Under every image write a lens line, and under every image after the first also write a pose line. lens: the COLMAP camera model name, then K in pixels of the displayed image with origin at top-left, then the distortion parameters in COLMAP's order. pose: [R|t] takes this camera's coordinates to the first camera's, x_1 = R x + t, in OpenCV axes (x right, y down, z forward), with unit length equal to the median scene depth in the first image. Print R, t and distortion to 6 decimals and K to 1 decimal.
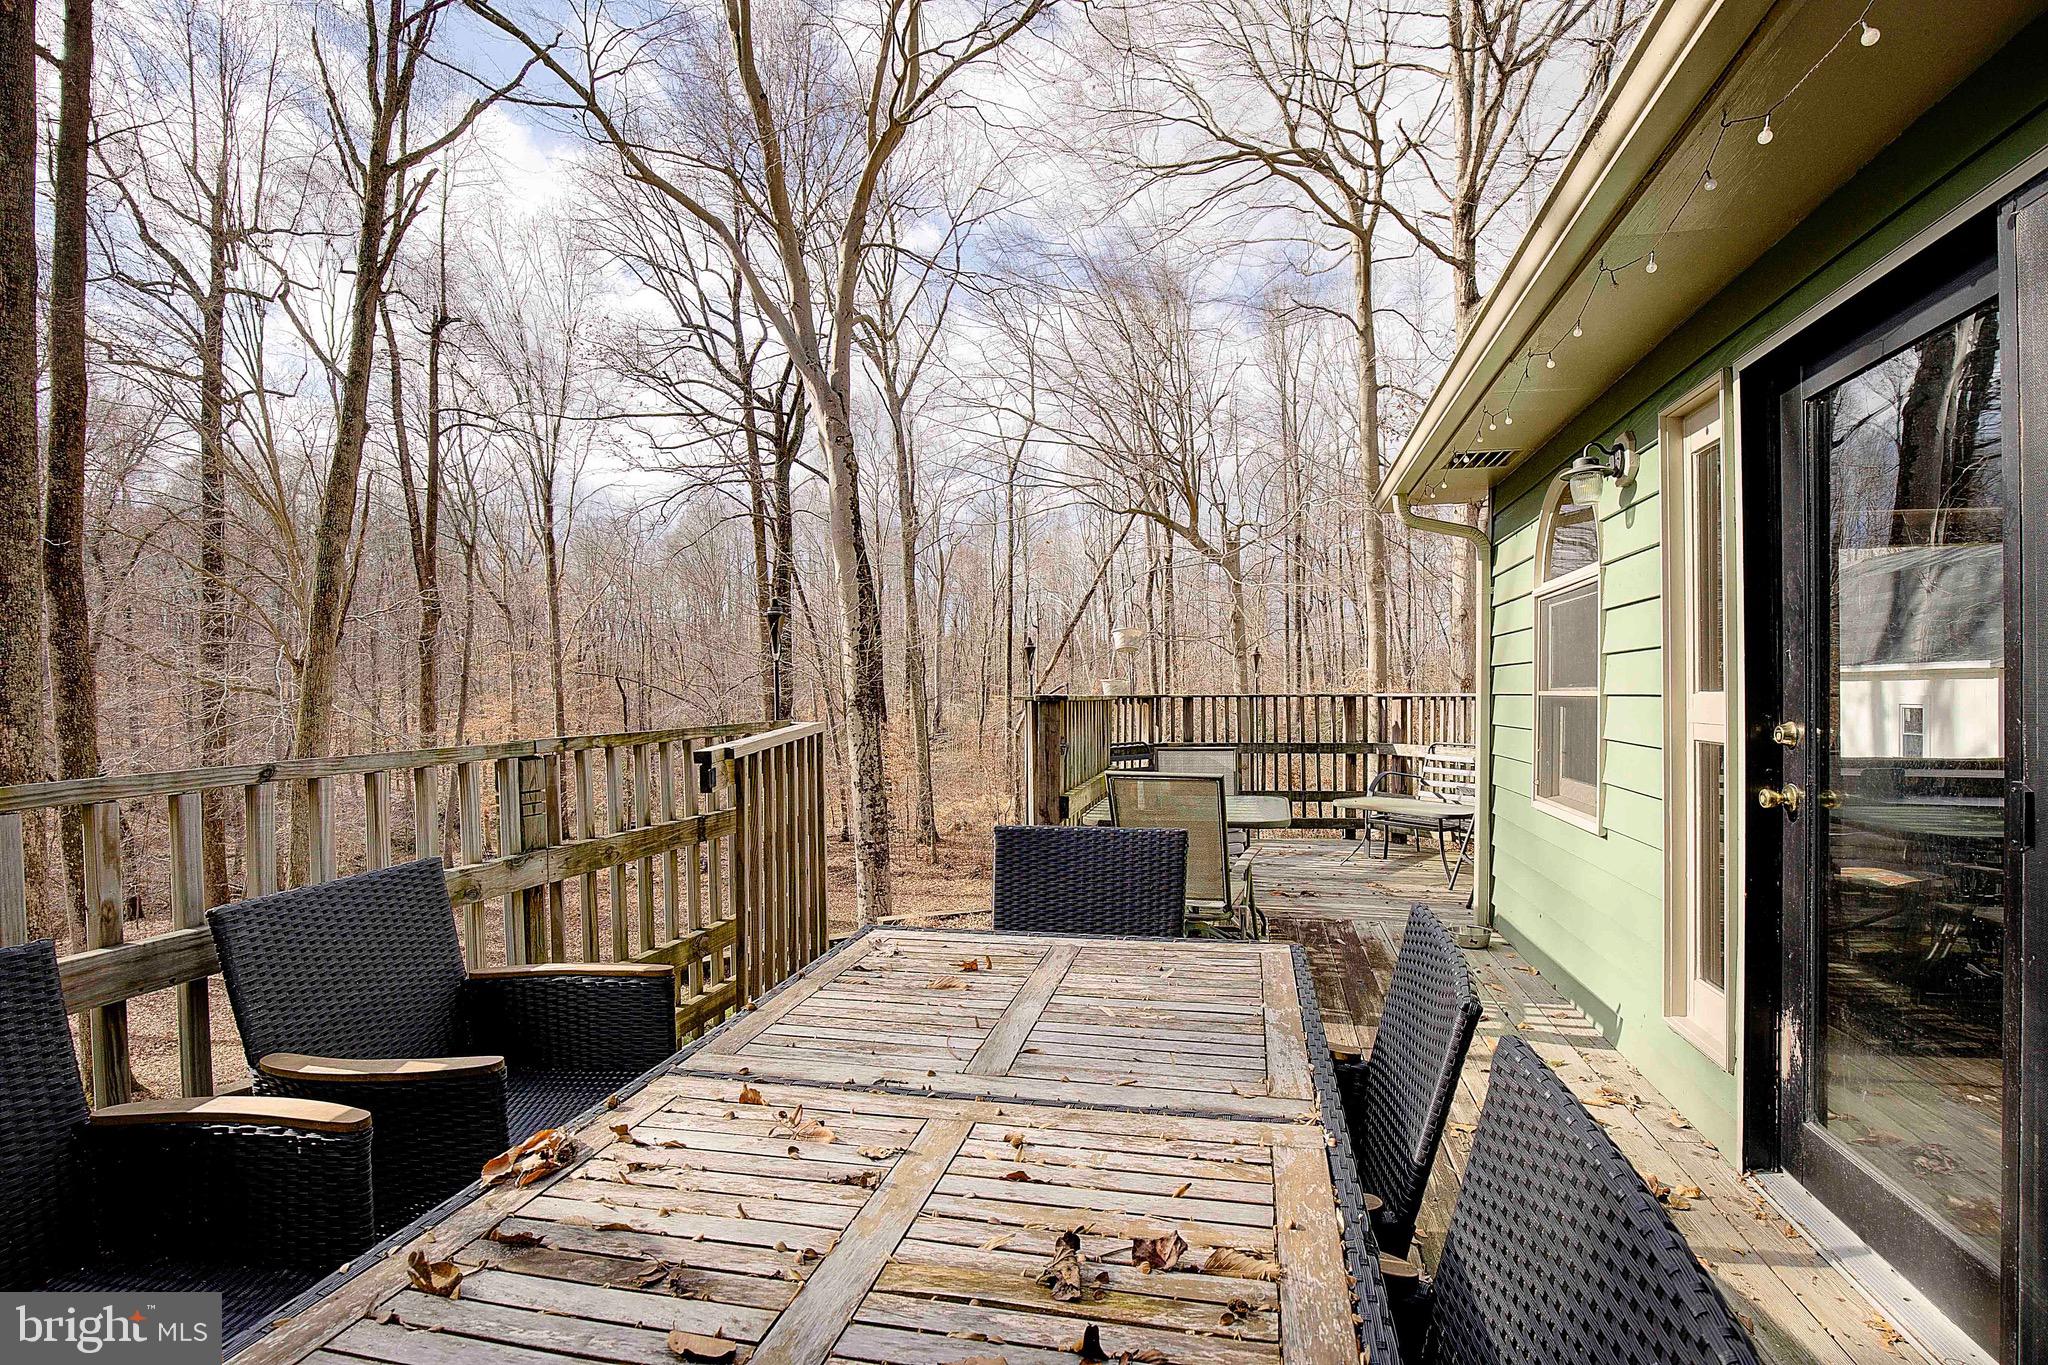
lens RADIAL K [[971.7, 0, 1024.0], [0, 971.7, 682.5], [0, 0, 1]] dist [-0.007191, -0.000753]
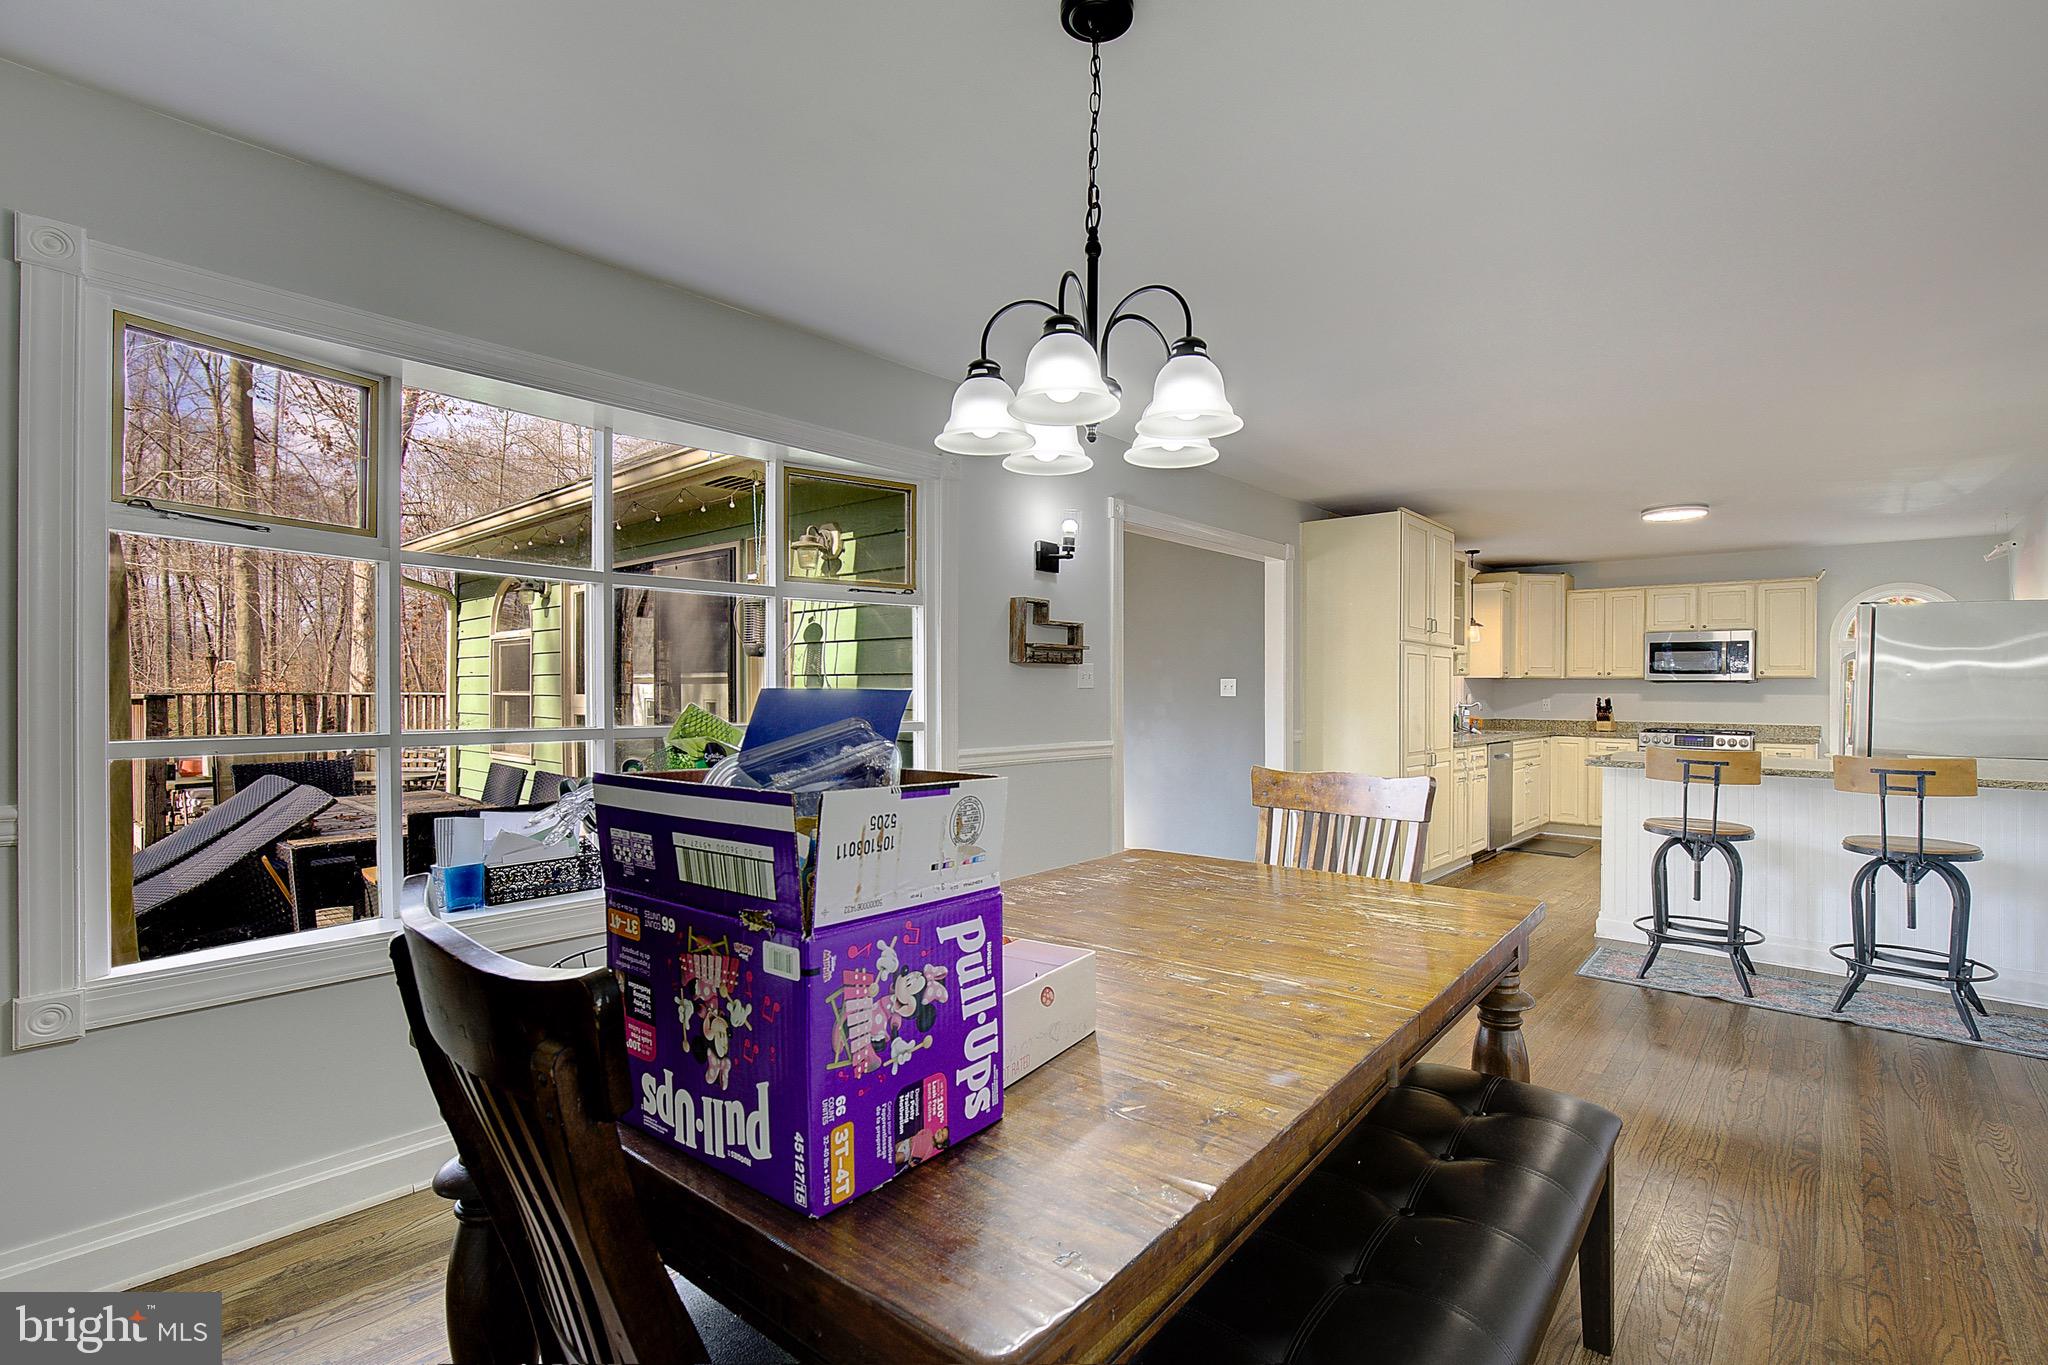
lens RADIAL K [[971.7, 0, 1024.0], [0, 971.7, 682.5], [0, 0, 1]] dist [-0.007191, -0.000753]
pose [[0.496525, 0.017467, 0.867846, -0.078945], [-0.017833, 0.999792, -0.009919, -0.001386], [-0.867839, -0.010551, 0.496733, -0.109761]]
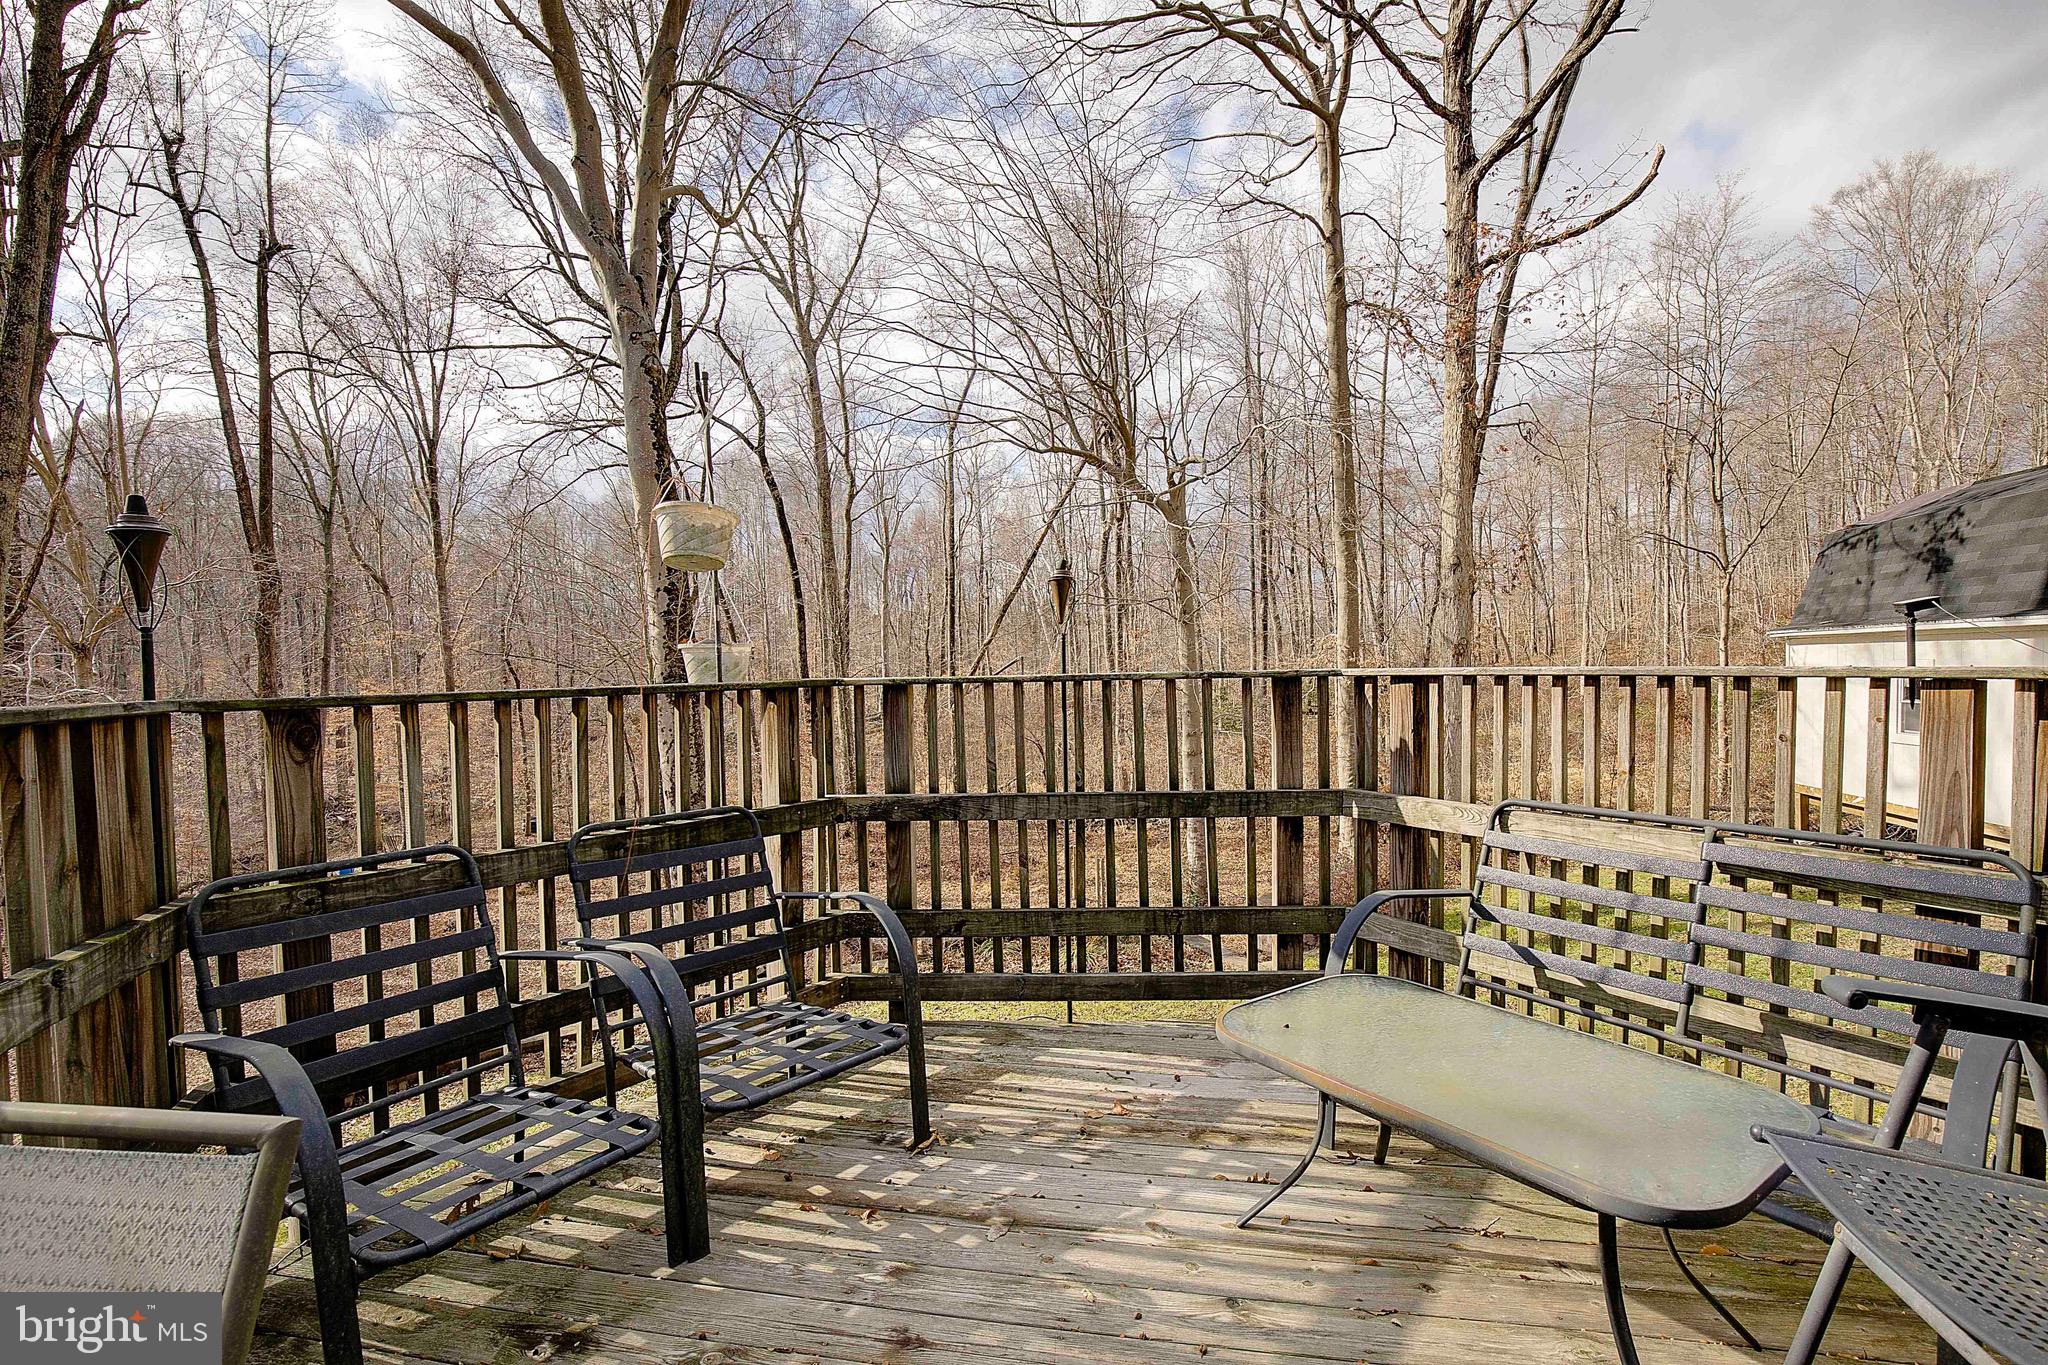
lens RADIAL K [[971.7, 0, 1024.0], [0, 971.7, 682.5], [0, 0, 1]] dist [-0.007191, -0.000753]
pose [[0.999531, -0.015805, 0.026243, 0.061289], [0.015128, 0.999553, 0.025795, 0.001225], [-0.026639, -0.025386, 0.999323, 0.169875]]
